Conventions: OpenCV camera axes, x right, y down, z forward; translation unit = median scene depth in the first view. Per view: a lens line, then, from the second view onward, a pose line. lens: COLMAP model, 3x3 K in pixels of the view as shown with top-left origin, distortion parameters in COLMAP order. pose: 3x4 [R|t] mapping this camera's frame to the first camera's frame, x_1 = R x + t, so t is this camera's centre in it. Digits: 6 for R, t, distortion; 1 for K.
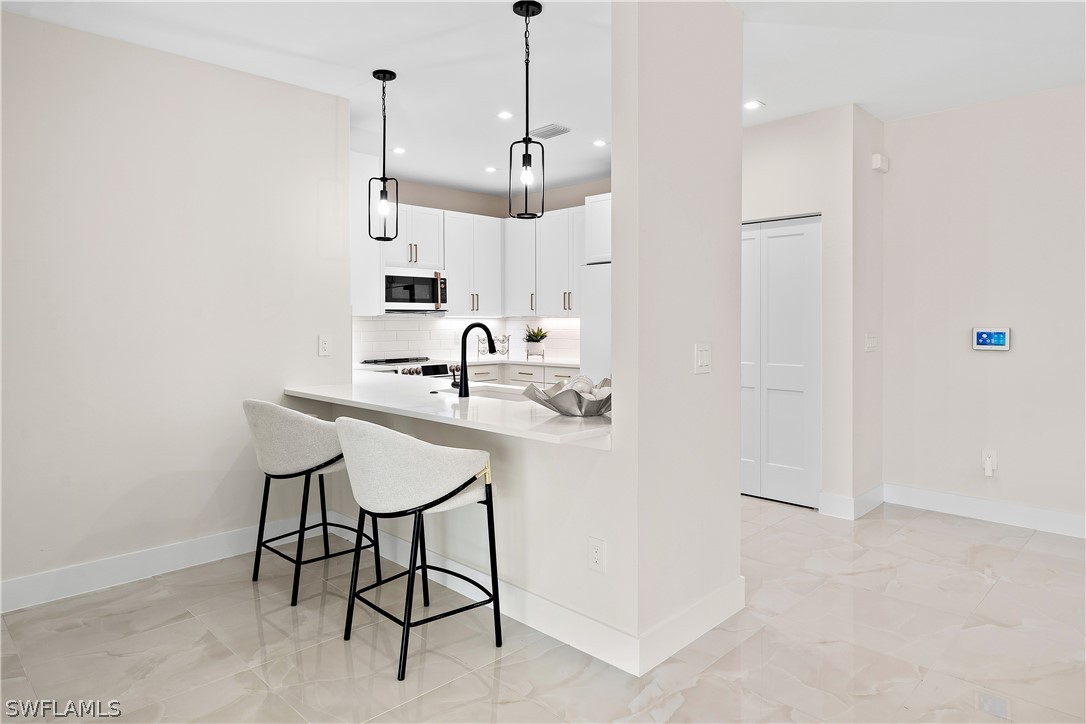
lens RADIAL K [[655.4, 0, 540.8], [0, 655.4, 322.6], [0, 0, 1]] dist [-0.003172, -0.000308]
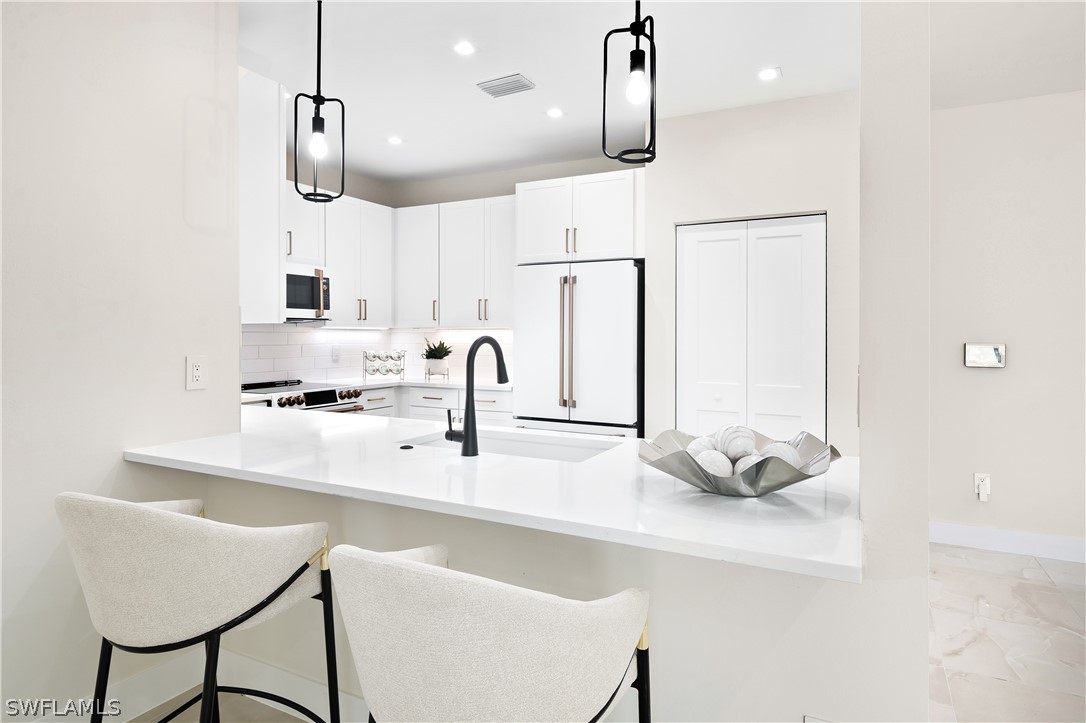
lens RADIAL K [[623.2, 0, 545.5], [0, 623.2, 336.8], [0, 0, 1]] dist [0.001910, 0.000283]
pose [[0.954144, 0.003566, 0.299327, -0.130333], [-0.004322, 0.999989, 0.001864, -0.000373], [-0.299317, -0.003072, 0.954149, 0.238057]]
